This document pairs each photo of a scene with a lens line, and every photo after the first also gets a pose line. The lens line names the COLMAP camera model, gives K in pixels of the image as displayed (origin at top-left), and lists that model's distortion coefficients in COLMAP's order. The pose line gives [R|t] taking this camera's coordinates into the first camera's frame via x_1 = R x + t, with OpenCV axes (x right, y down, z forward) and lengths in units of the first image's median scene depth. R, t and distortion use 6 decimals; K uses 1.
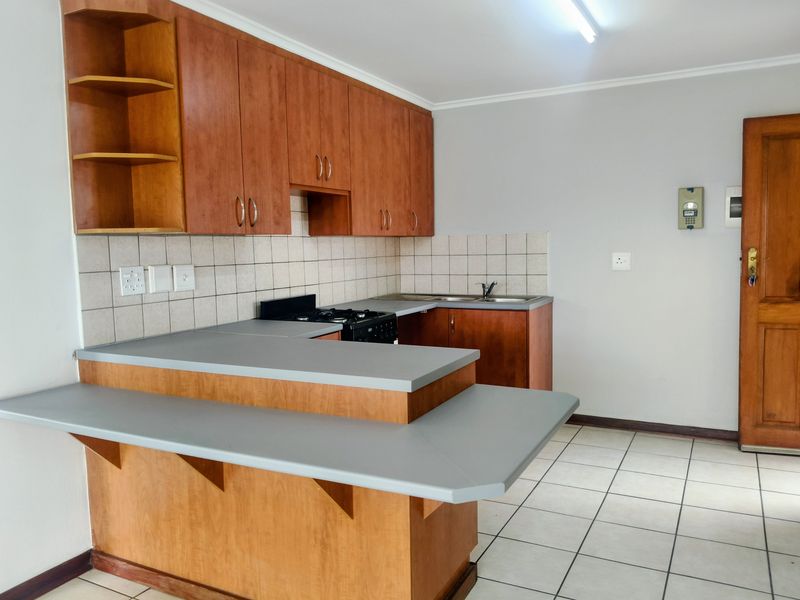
lens RADIAL K [[635.4, 0, 402.1], [0, 635.4, 300.0], [0, 0, 1]] dist [0.004411, -0.025543]
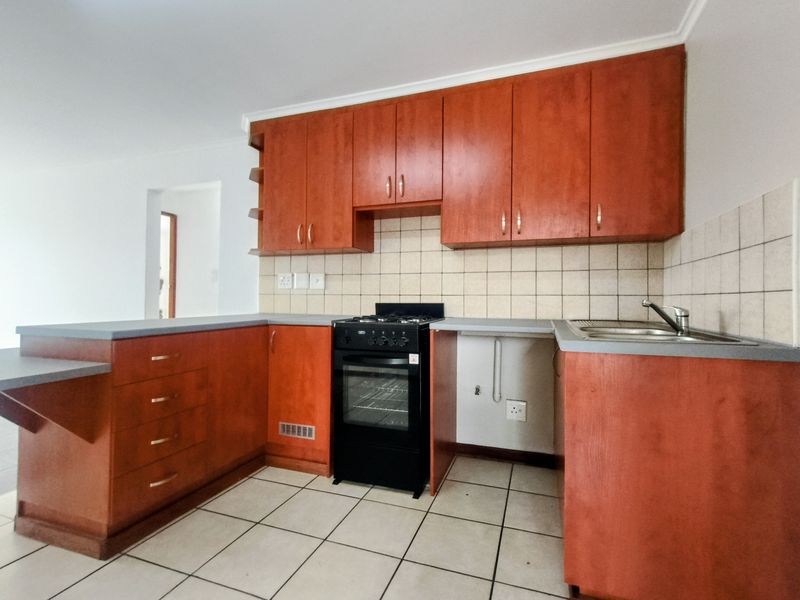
lens RADIAL K [[379.9, 0, 405.0], [0, 379.9, 295.8], [0, 0, 1]] dist [0.010656, 0.001532]
pose [[0.132899, 0.016126, -0.990998, 0.611051], [-0.095853, 0.995390, 0.003343, -0.021936], [0.986484, 0.094546, 0.133832, 1.054355]]
